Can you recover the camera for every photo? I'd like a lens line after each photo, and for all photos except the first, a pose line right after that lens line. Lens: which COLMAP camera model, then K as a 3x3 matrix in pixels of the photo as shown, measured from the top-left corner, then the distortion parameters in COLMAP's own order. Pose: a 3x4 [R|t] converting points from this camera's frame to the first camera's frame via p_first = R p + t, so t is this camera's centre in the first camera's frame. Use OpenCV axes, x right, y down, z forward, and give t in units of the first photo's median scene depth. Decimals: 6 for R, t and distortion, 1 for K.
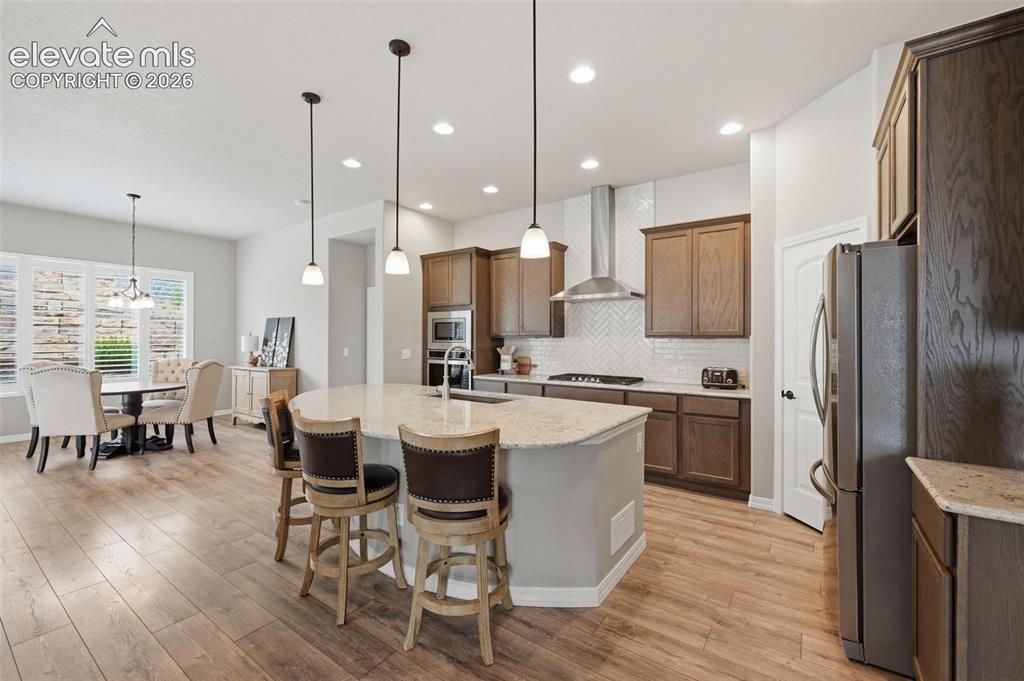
lens RADIAL K [[427.5, 0, 510.0], [0, 427.5, 340.1], [0, 0, 1]] dist [0.001333, -0.000840]
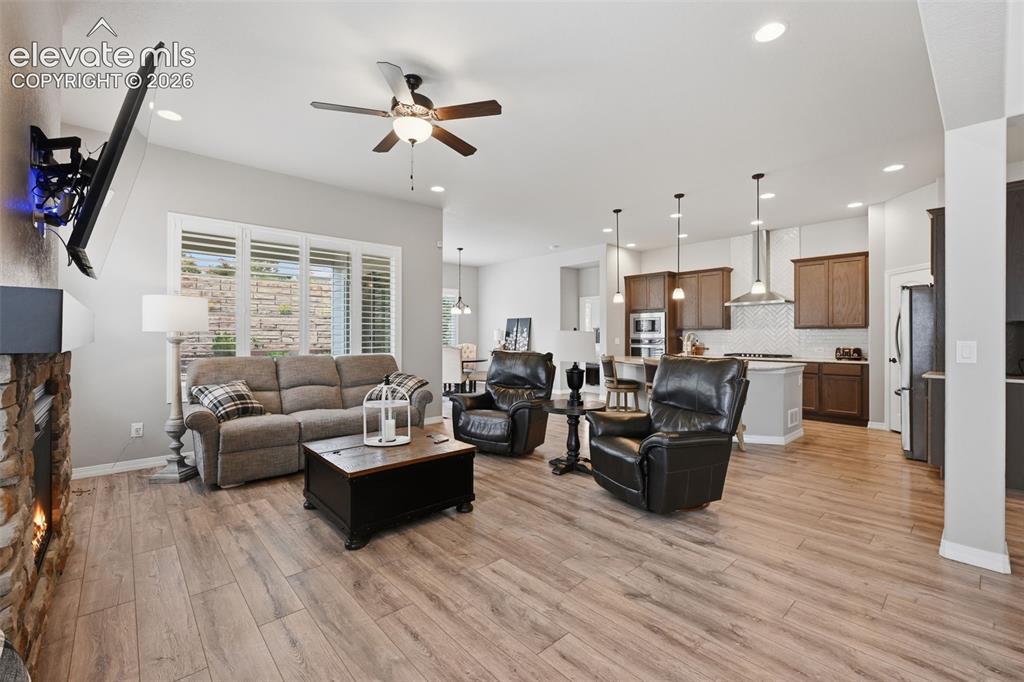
lens RADIAL K [[427.5, 0, 514.6], [0, 427.5, 335.2], [0, 0, 1]] dist [0.001333, -0.000840]
pose [[0.976401, -0.002209, -0.215953, -0.318147], [0.000790, 0.999978, -0.006656, 0.025347], [0.215962, 0.006328, 0.976381, -0.691353]]
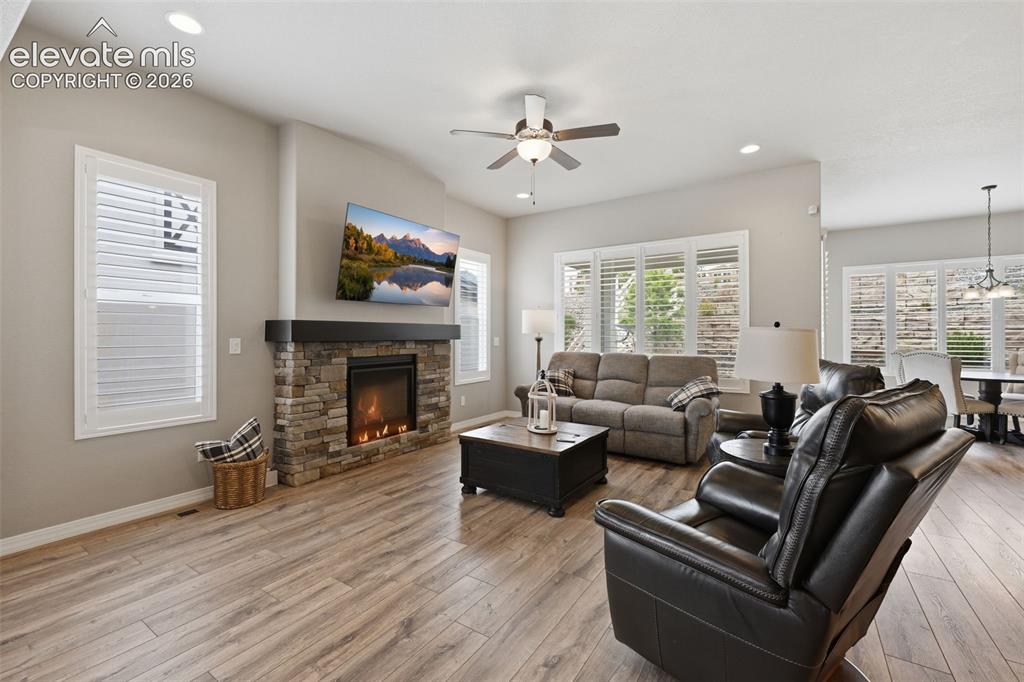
lens RADIAL K [[427.5, 0, 516.3], [0, 427.5, 332.4], [0, 0, 1]] dist [0.001333, -0.000840]
pose [[0.038921, -0.013636, -0.999149, 0.091465], [-0.003824, 0.999898, -0.013795, 0.026044], [0.999235, 0.004358, 0.038865, -0.170315]]
